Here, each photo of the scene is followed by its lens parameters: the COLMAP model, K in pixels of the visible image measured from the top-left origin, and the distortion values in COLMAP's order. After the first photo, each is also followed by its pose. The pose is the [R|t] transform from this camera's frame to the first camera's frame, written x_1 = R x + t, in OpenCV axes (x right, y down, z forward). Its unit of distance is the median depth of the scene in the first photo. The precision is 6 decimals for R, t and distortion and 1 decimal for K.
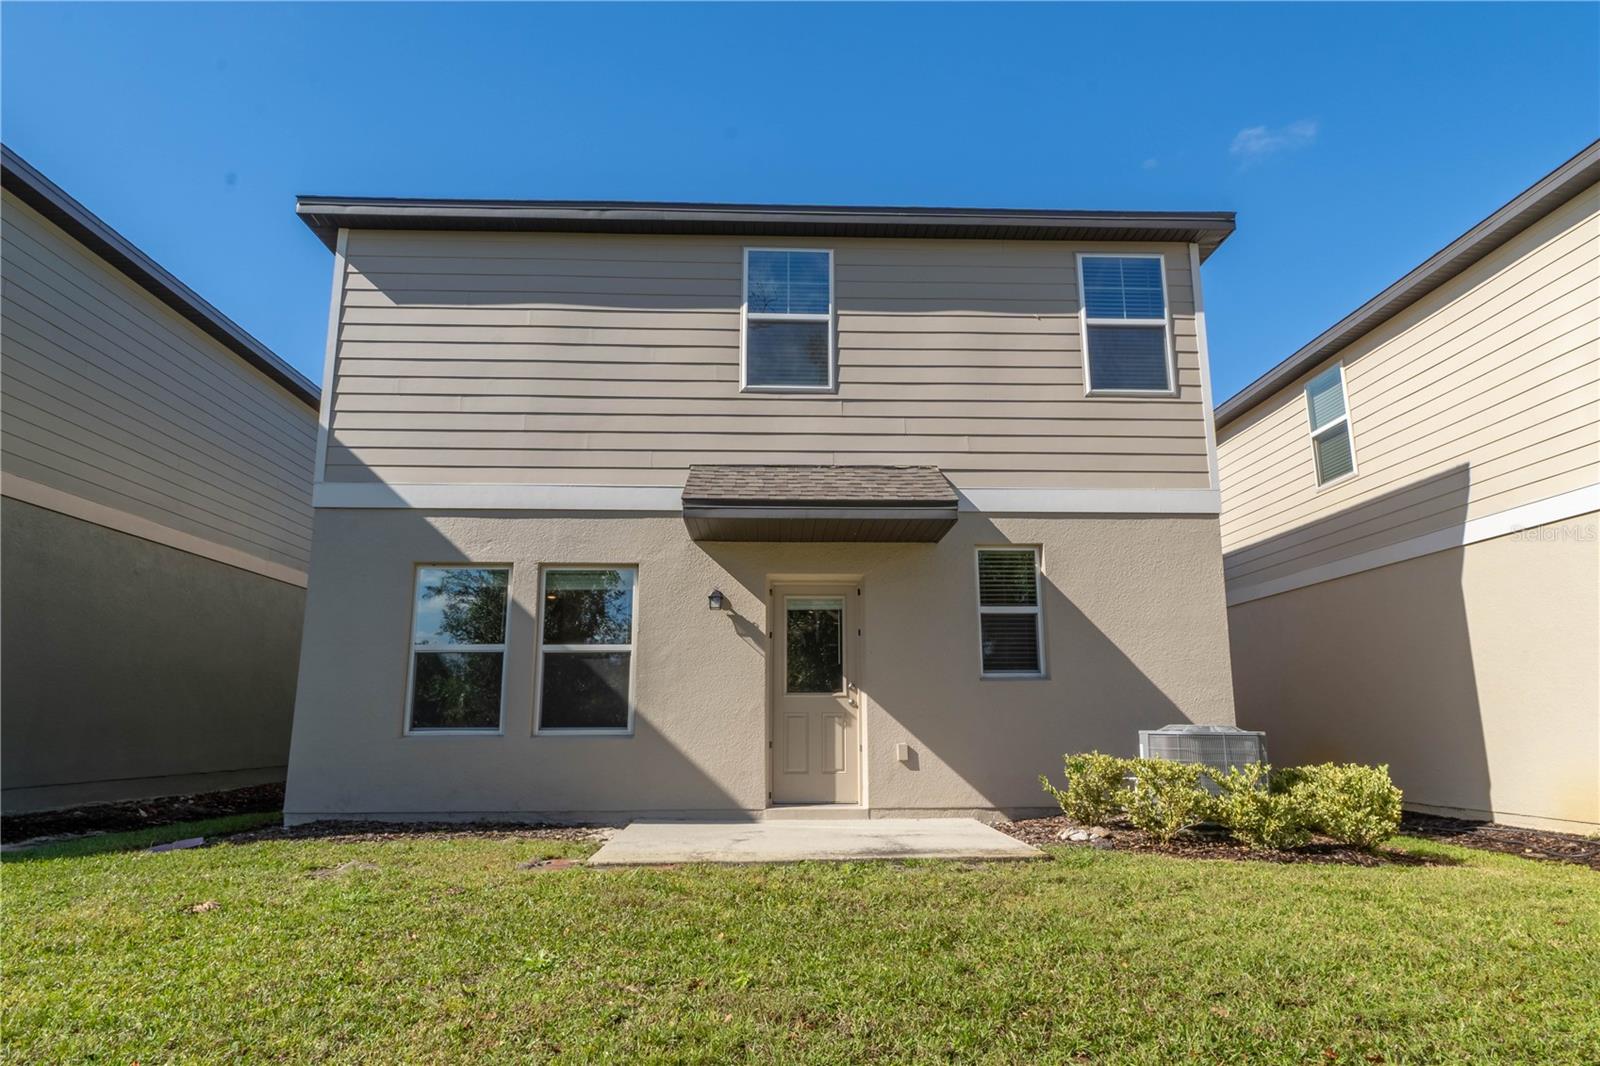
lens RADIAL K [[965.2, 0, 811.9], [0, 965.2, 533.1], [0, 0, 1]] dist [-0.001254, 0.000924]
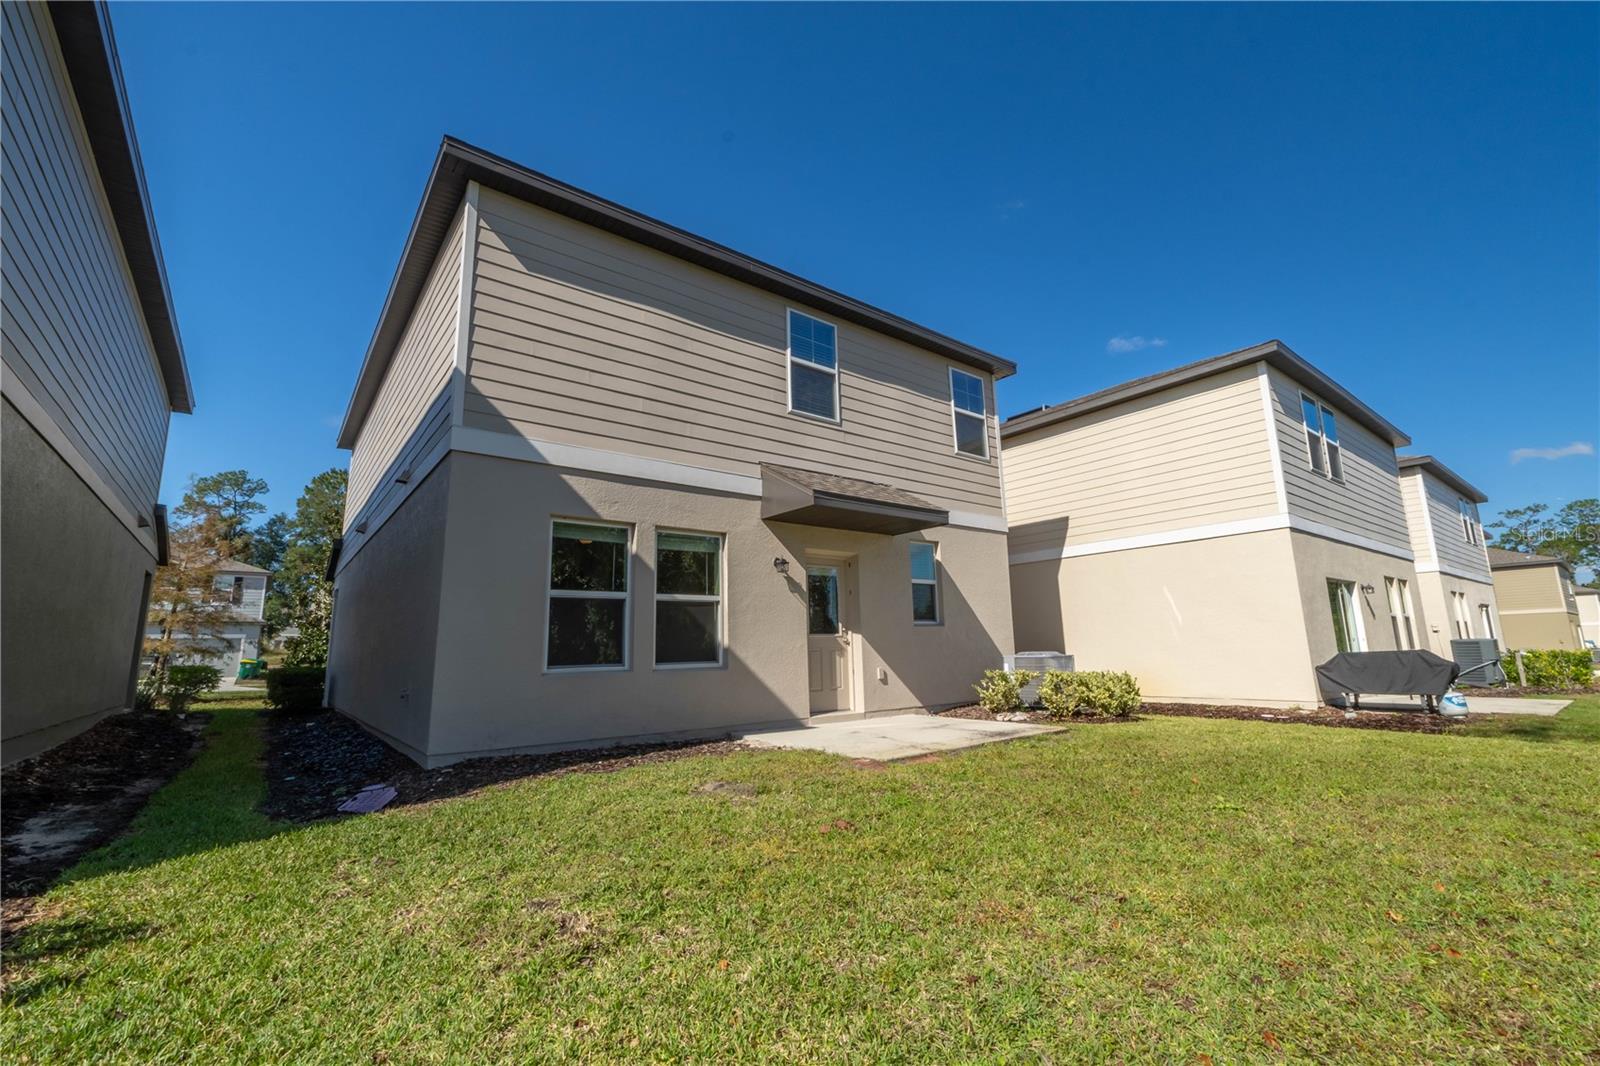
lens RADIAL K [[698.0, 0, 808.6], [0, 698.0, 520.3], [0, 0, 1]] dist [-0.003814, -0.000823]
pose [[0.801004, 0.096099, 0.590895, -0.637002], [-0.098171, 0.994756, -0.028700, 0.030768], [-0.590555, -0.035020, 0.806237, 0.189183]]
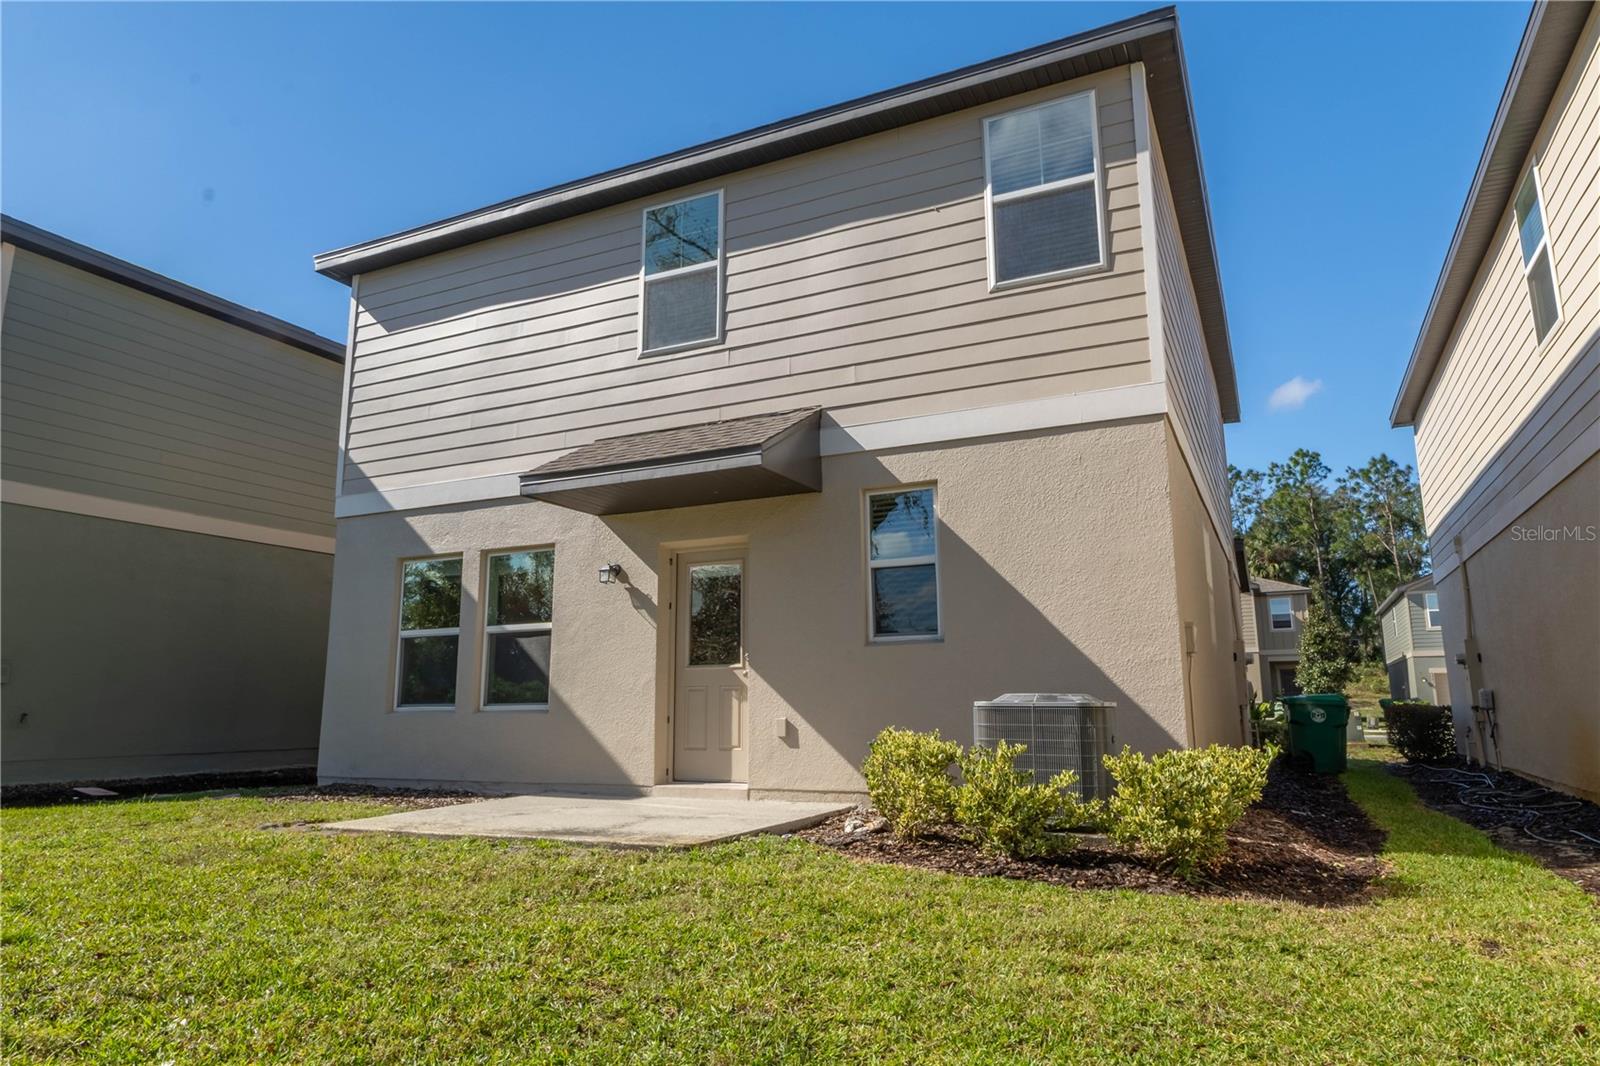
lens RADIAL K [[983.7, 0, 800.0], [0, 983.7, 533.0], [0, 0, 1]] dist [-0.001262, 0.000465]
pose [[0.885525, -0.086678, -0.456434, 0.523270], [0.096309, 0.995349, -0.002171, 0.047746], [0.454499, -0.042036, 0.889755, 0.190726]]
